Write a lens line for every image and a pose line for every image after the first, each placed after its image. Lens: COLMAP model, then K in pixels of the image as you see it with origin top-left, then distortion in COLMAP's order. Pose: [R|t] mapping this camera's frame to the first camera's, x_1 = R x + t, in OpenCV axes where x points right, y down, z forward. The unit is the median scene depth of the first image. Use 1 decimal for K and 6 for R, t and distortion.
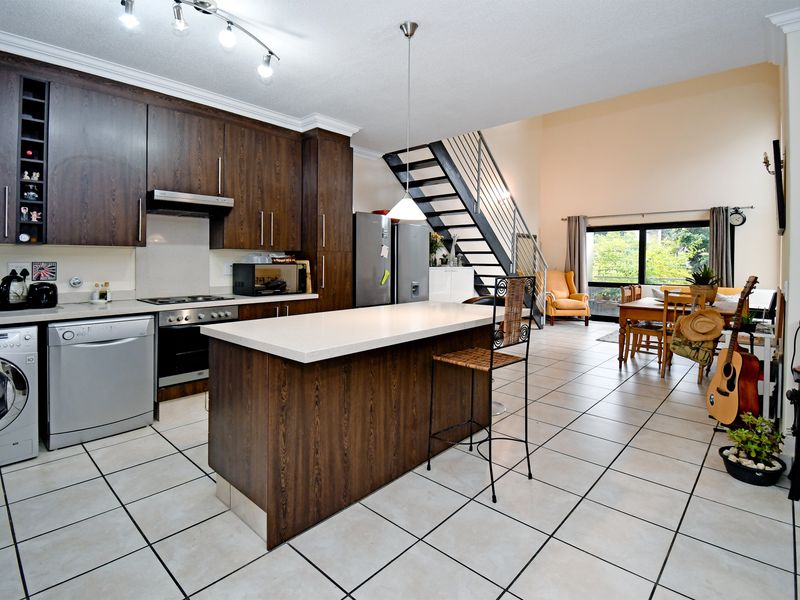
lens RADIAL K [[409.7, 0, 410.4], [0, 409.7, 302.8], [0, 0, 1]] dist [-0.000585, -0.012151]
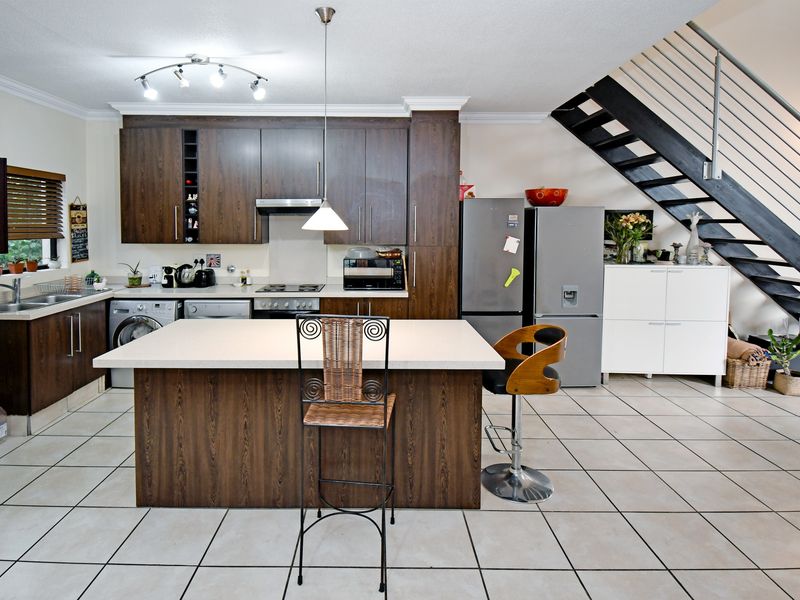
lens RADIAL K [[467.8, 0, 390.3], [0, 467.8, 283.7], [0, 0, 1]] dist [0.013750, -0.005613]
pose [[0.657027, 0.093499, -0.748046, 0.820521], [-0.074369, 0.995478, 0.059105, -0.155028], [0.750190, 0.016798, 0.661009, 0.422891]]
